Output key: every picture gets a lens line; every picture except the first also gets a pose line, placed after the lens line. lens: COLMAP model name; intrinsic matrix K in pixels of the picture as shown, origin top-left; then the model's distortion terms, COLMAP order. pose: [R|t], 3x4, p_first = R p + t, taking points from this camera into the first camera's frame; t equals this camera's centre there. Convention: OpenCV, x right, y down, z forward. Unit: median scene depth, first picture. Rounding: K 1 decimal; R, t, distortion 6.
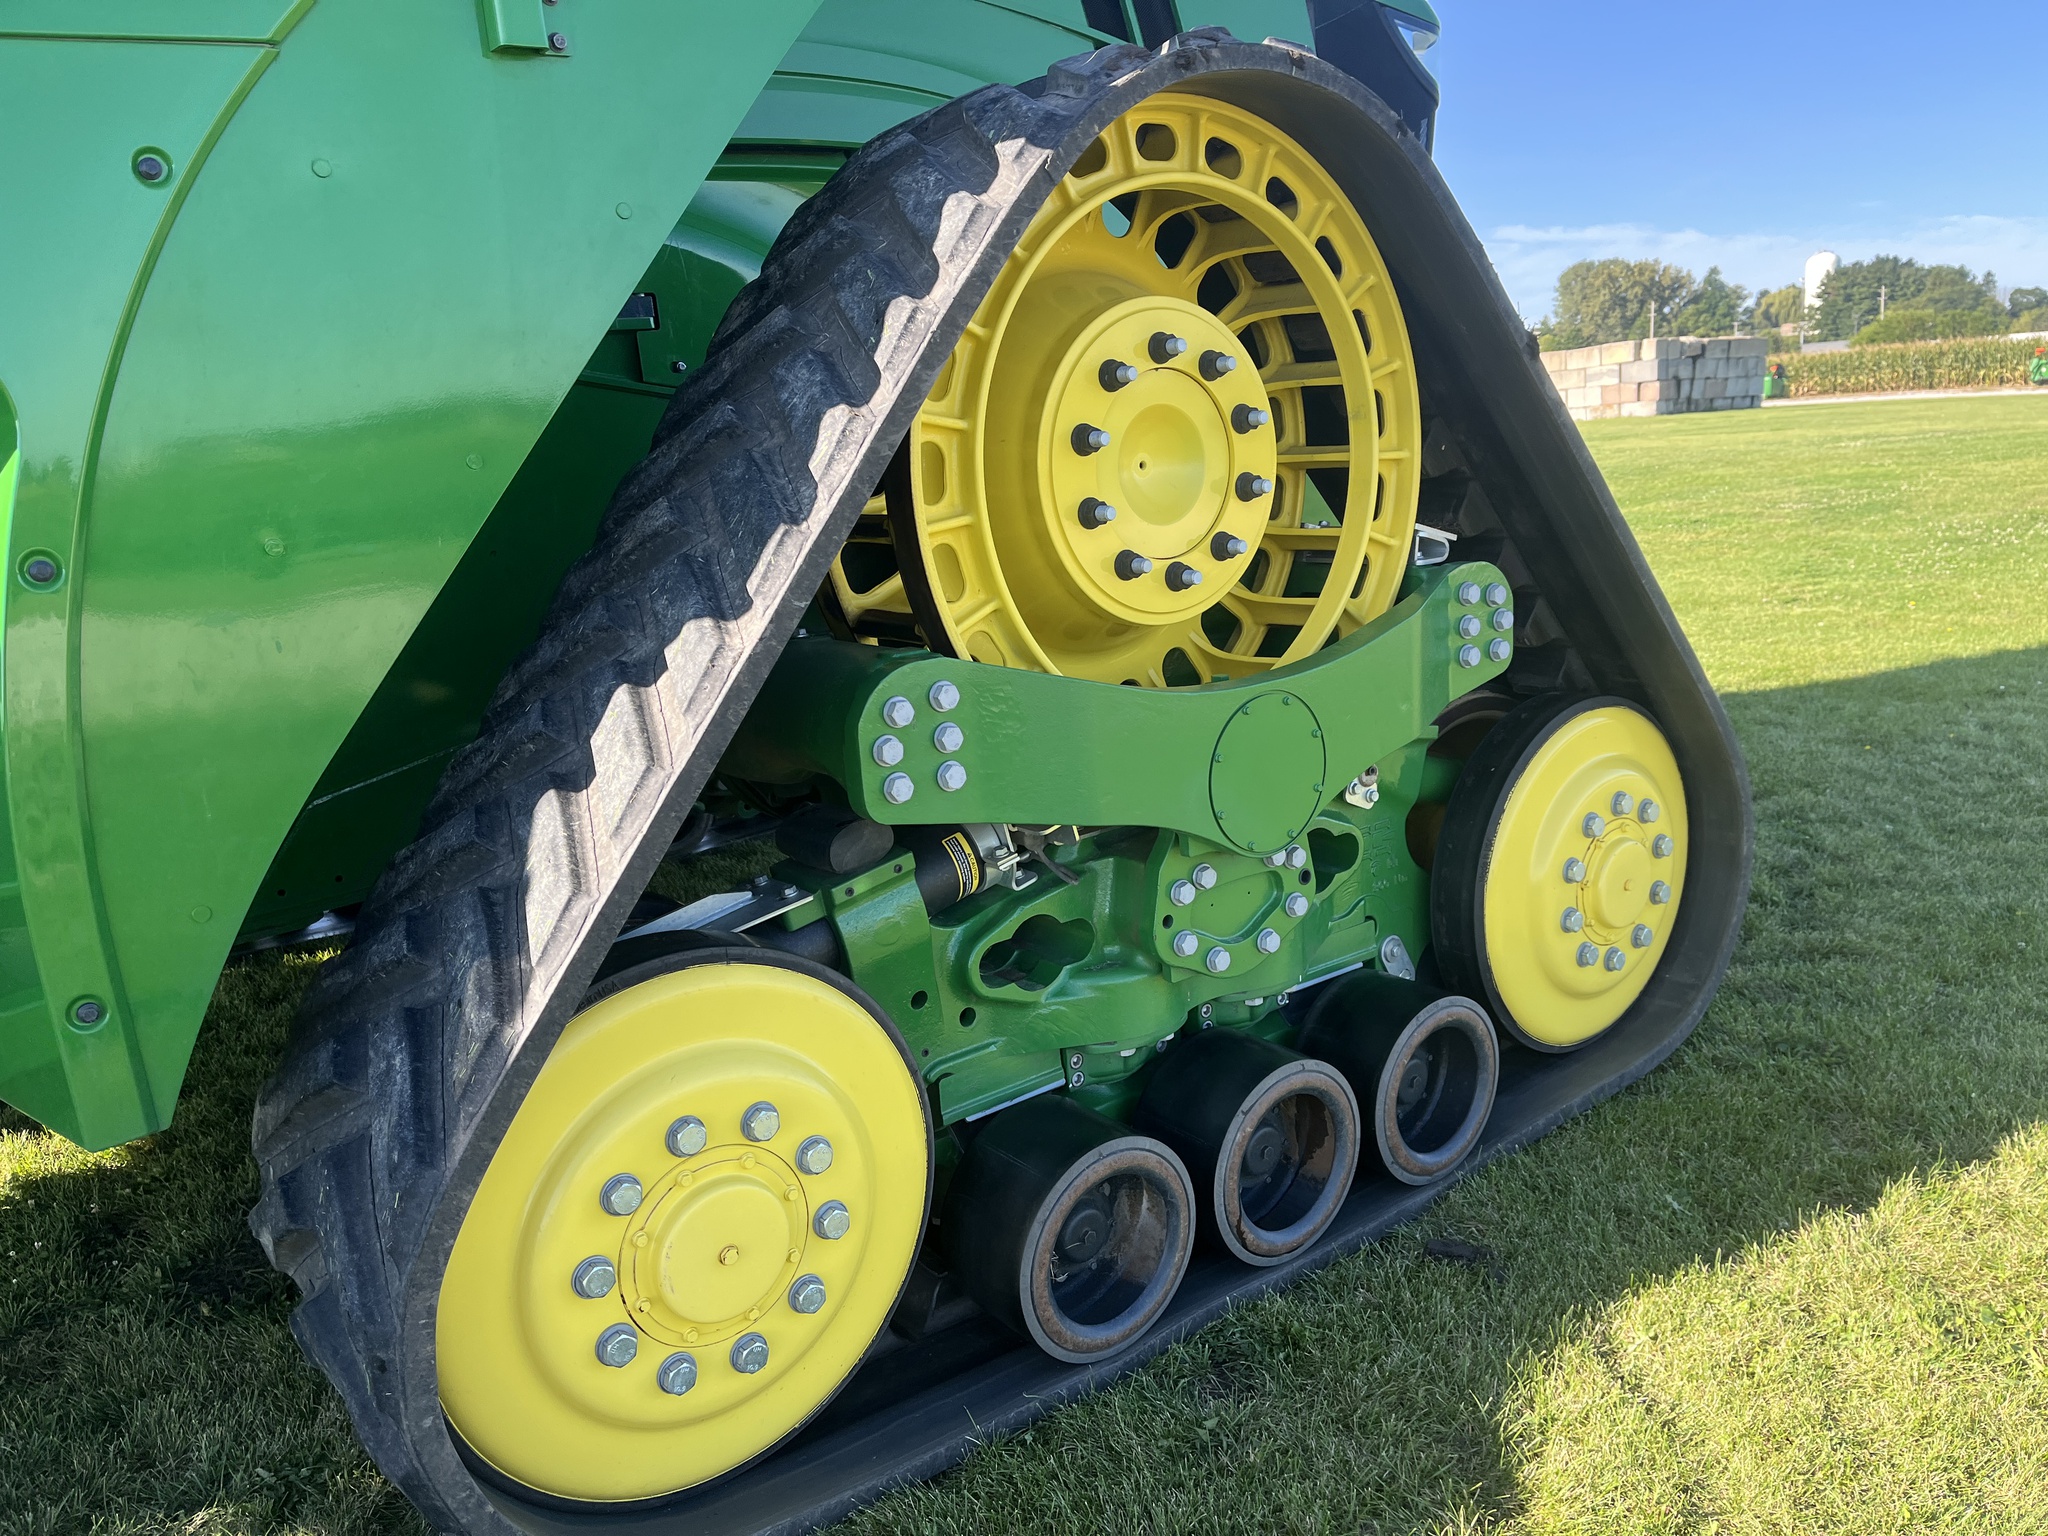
lens RADIAL K [[1611.1, 0, 1024.0], [0, 1611.1, 768.0], [0, 0, 1]] dist [0.058256, -0.003147]
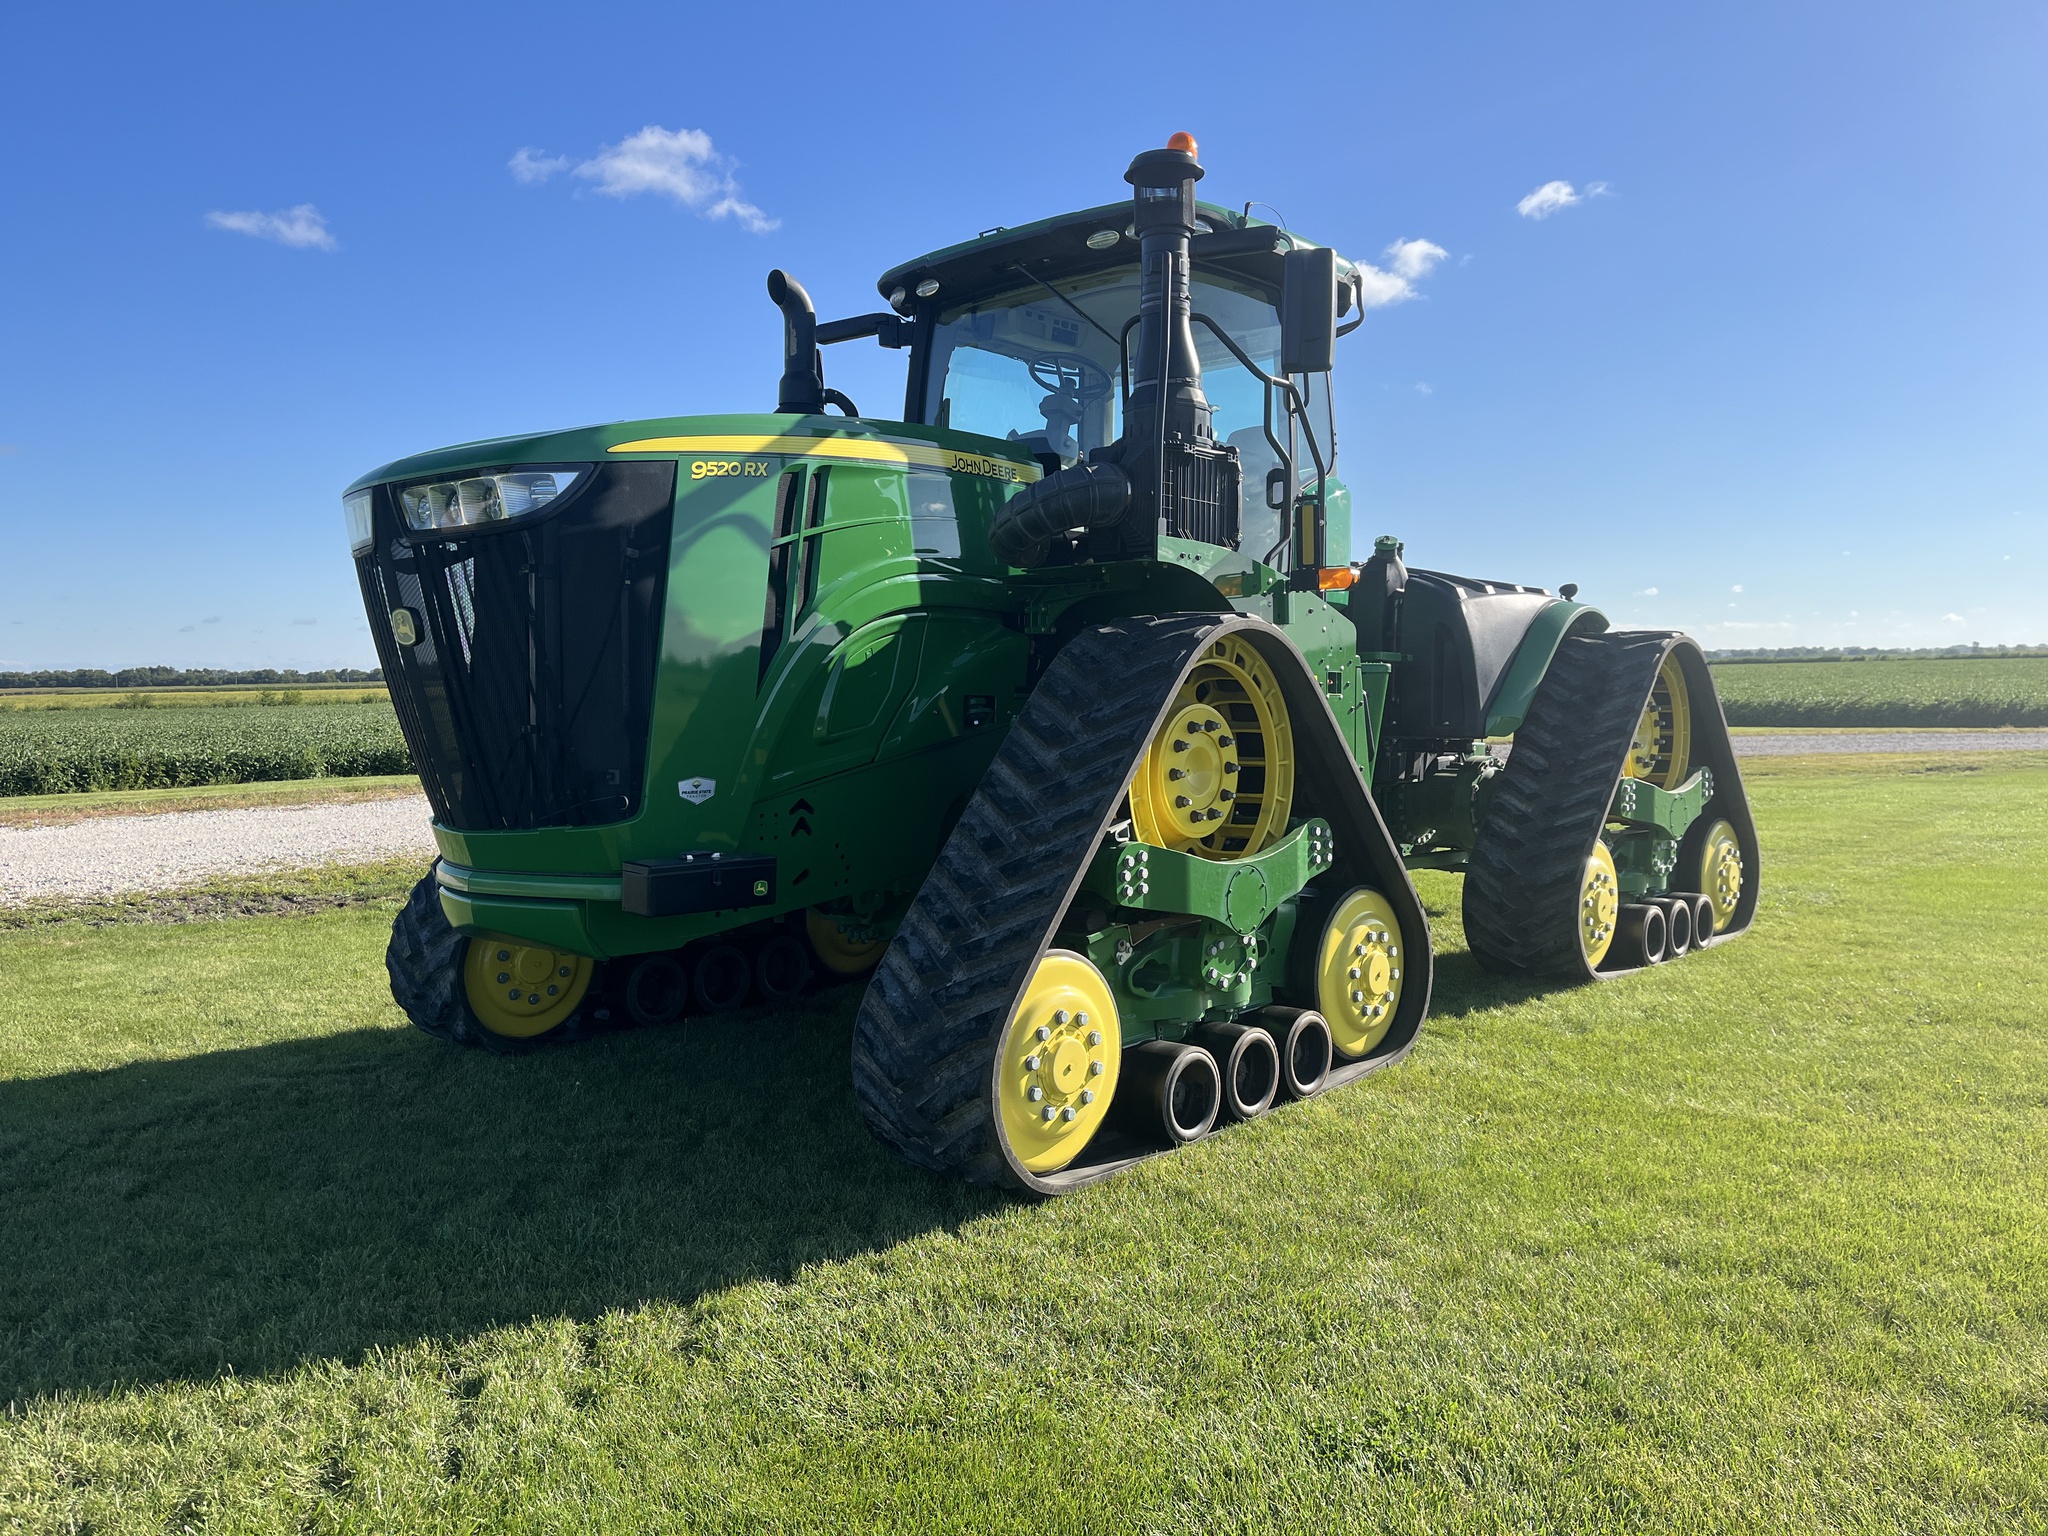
lens RADIAL K [[1572.7, 0, 1141.9], [0, 1572.7, 803.6], [0, 0, 1]] dist [0.405705, -0.000204]
pose [[0.969646, 0.039405, 0.241318, -0.544632], [-0.002594, 0.988531, -0.150993, 0.206945], [-0.244500, 0.145784, 0.958628, -1.170384]]
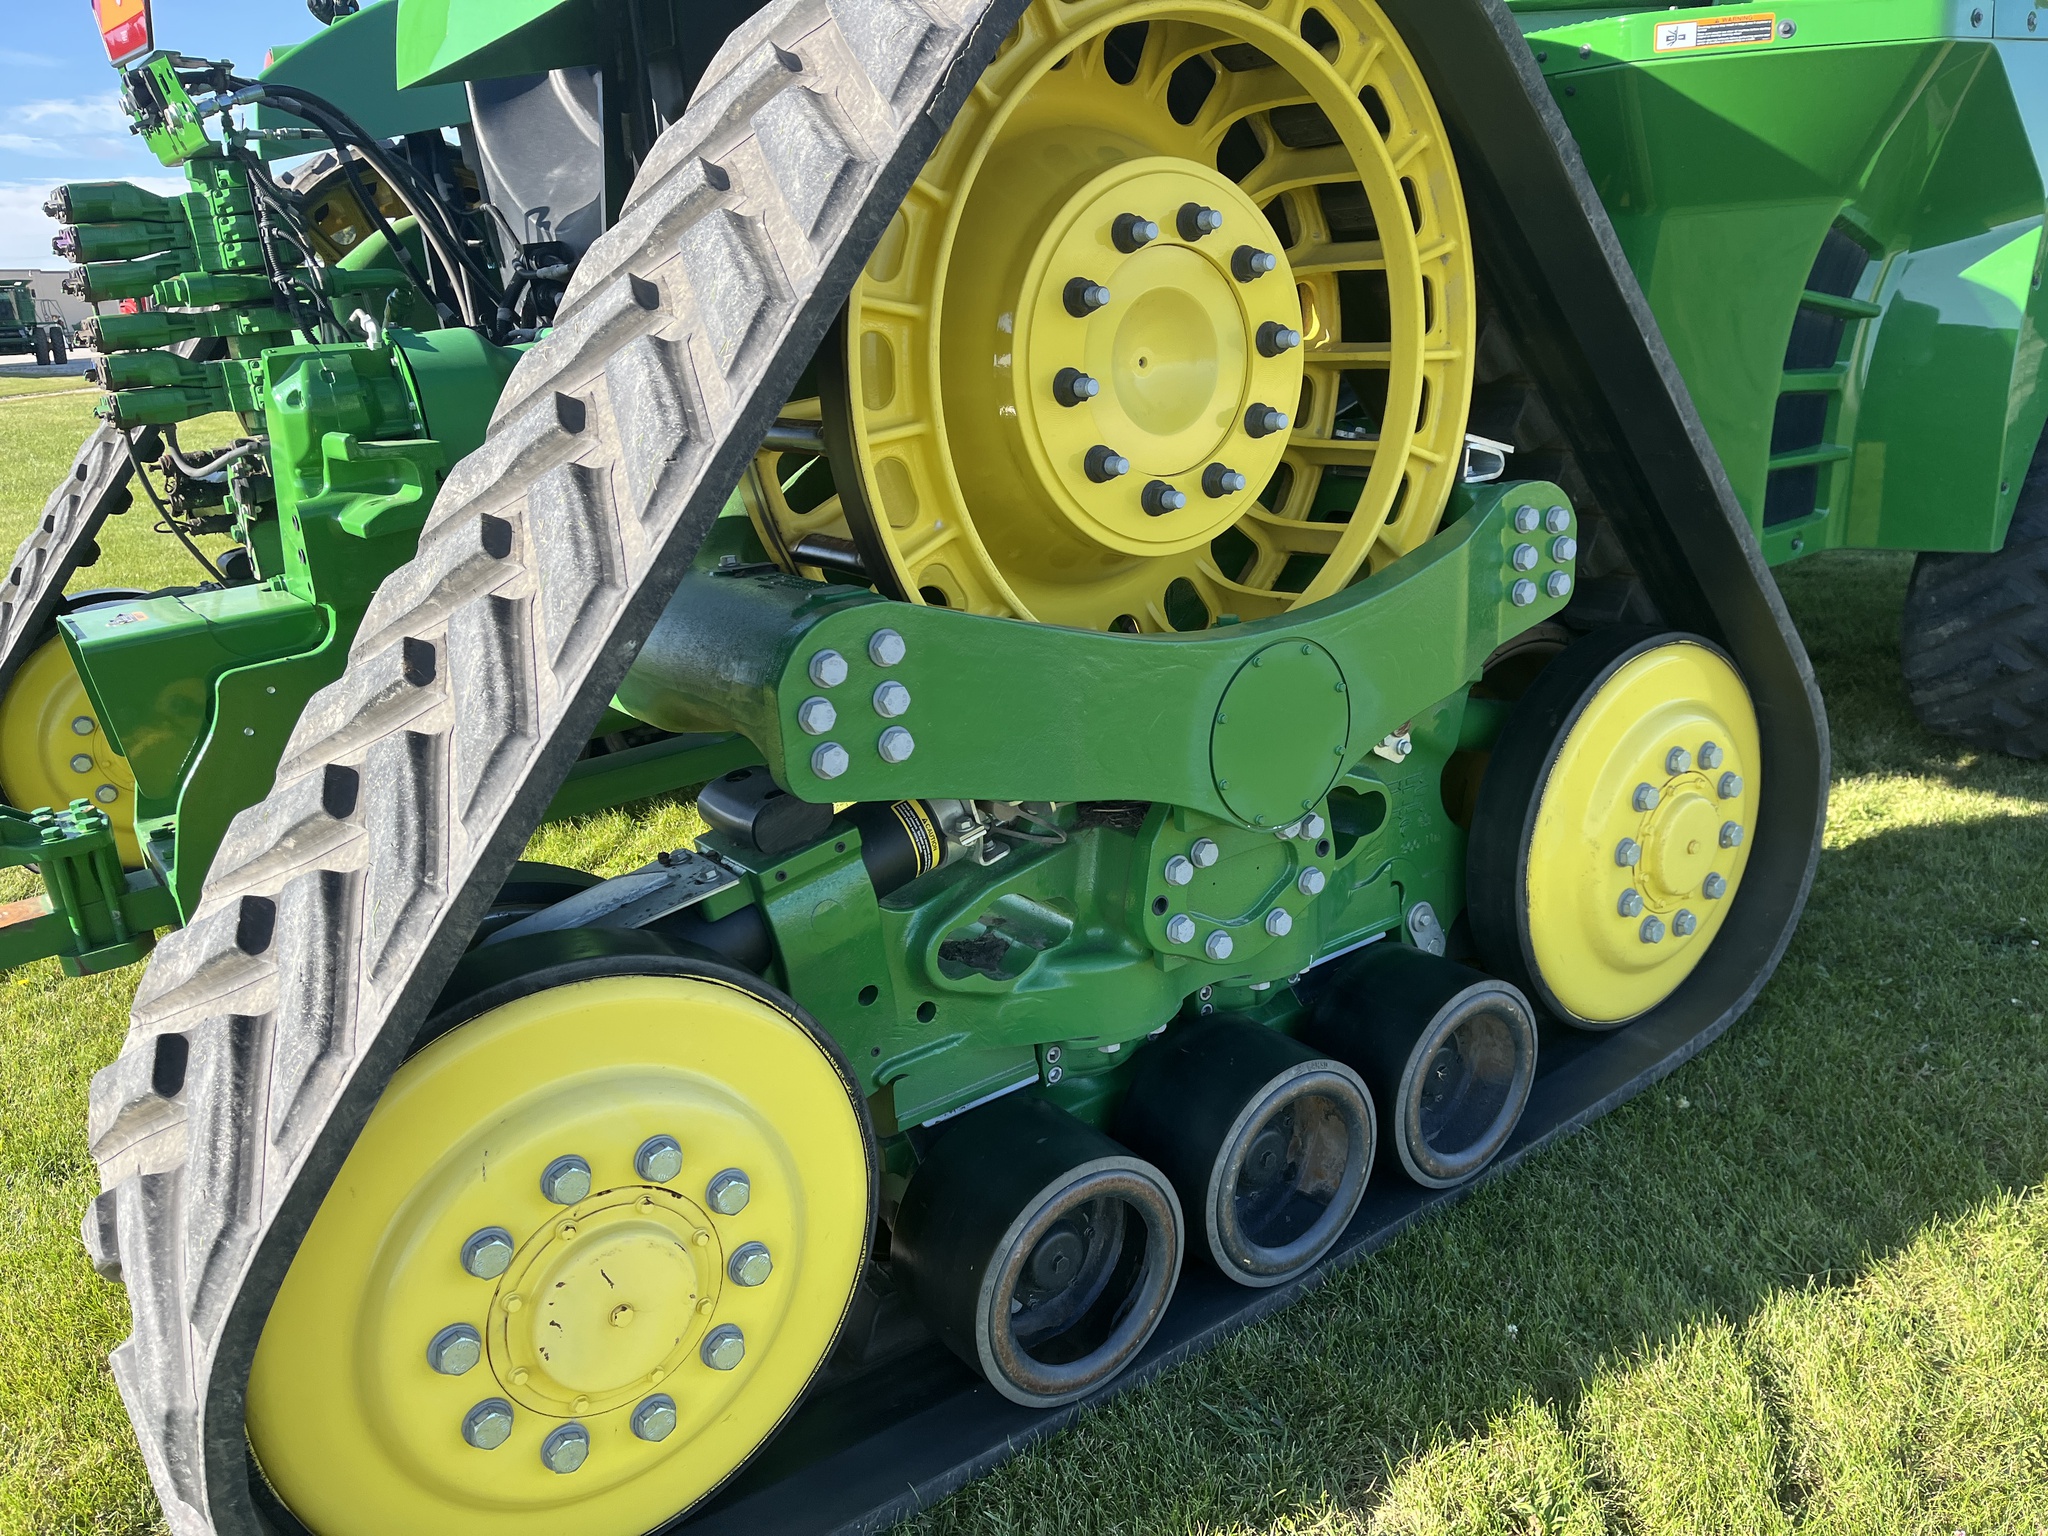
lens RADIAL K [[1601.4, 0, 1022.1], [0, 1601.4, 791.7], [0, 0, 1]] dist [0.080807, -0.118633]
pose [[0.999648, 0.015775, -0.021334, 0.031923], [-0.013895, 0.996236, 0.085567, -0.036352], [0.022604, -0.085240, 0.996104, 0.143792]]
